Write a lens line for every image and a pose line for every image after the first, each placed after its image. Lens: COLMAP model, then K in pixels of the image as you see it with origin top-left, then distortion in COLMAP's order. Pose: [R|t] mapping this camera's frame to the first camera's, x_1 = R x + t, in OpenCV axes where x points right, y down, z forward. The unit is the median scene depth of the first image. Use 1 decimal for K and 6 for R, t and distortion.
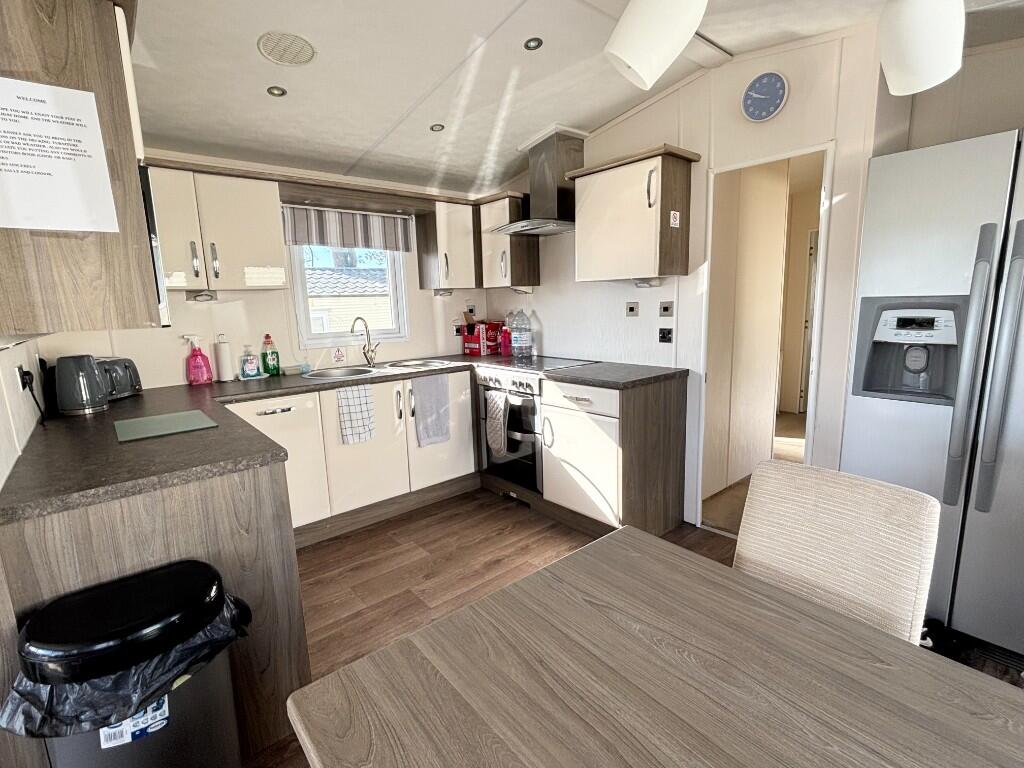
lens RADIAL K [[489.6, 0, 512.0], [0, 489.6, 384.0], [0, 0, 1]] dist [-0.000379, -0.002009]
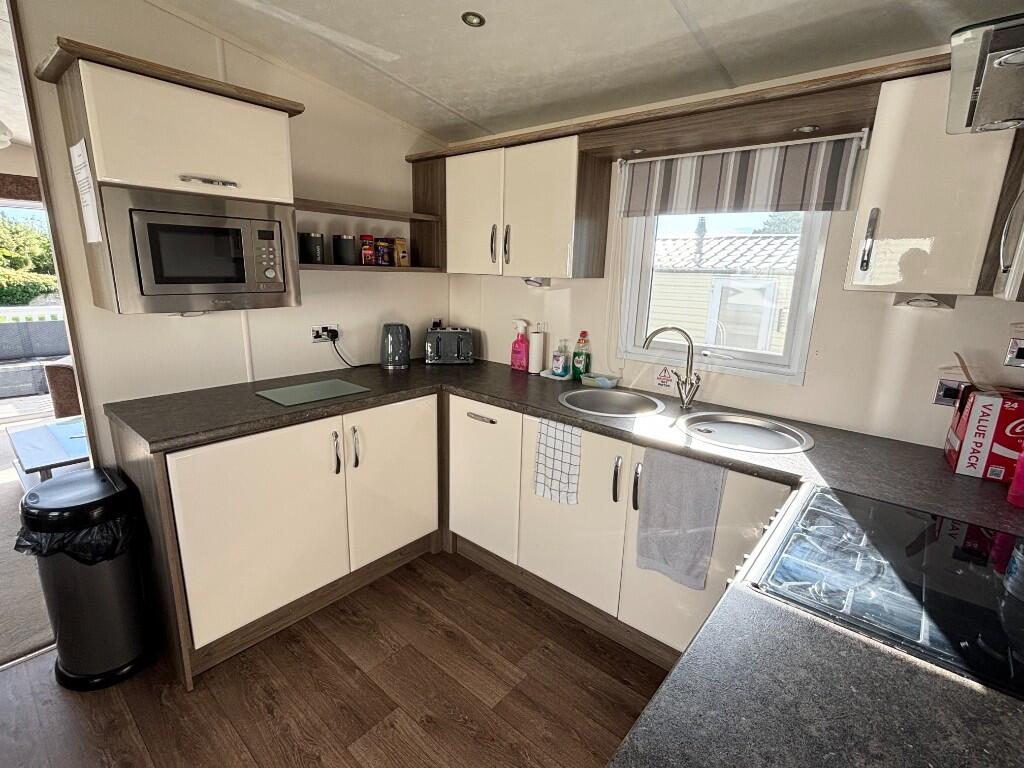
lens RADIAL K [[489.6, 0, 512.0], [0, 489.6, 384.0], [0, 0, 1]] dist [-0.000379, -0.002009]
pose [[0.150213, 0.258730, -0.954199, 0.297024], [-0.200468, 0.953071, 0.226866, -0.180909], [0.968116, 0.157208, 0.195030, 0.741731]]
